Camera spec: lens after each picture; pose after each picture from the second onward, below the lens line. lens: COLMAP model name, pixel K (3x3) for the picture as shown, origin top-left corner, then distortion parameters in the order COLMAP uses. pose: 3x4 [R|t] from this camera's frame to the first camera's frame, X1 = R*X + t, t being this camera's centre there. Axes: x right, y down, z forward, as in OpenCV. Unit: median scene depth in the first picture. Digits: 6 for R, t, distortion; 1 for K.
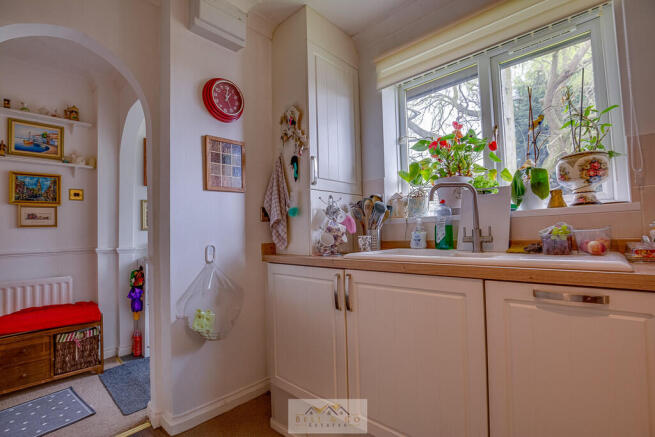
lens RADIAL K [[314.9, 0, 325.4], [0, 314.9, 219.6], [0, 0, 1]] dist [-0.017534, 0.001369]
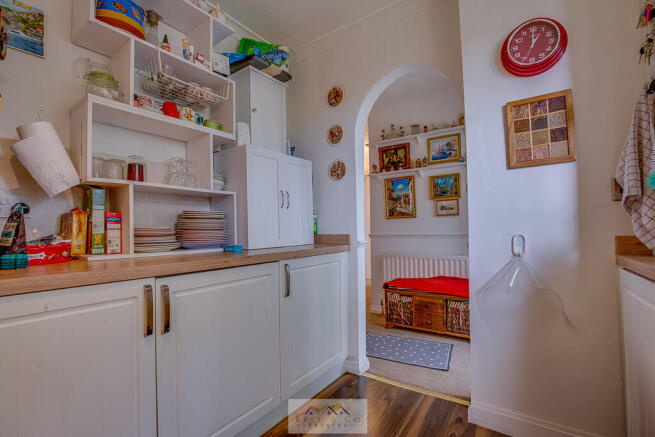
lens RADIAL K [[314.9, 0, 326.5], [0, 314.9, 219.4], [0, 0, 1]] dist [-0.017534, 0.001369]
pose [[0.115020, -0.004022, -0.993355, 0.357783], [0.046844, 0.998901, 0.001380, 0.015285], [0.992258, -0.046692, 0.115082, 0.374229]]
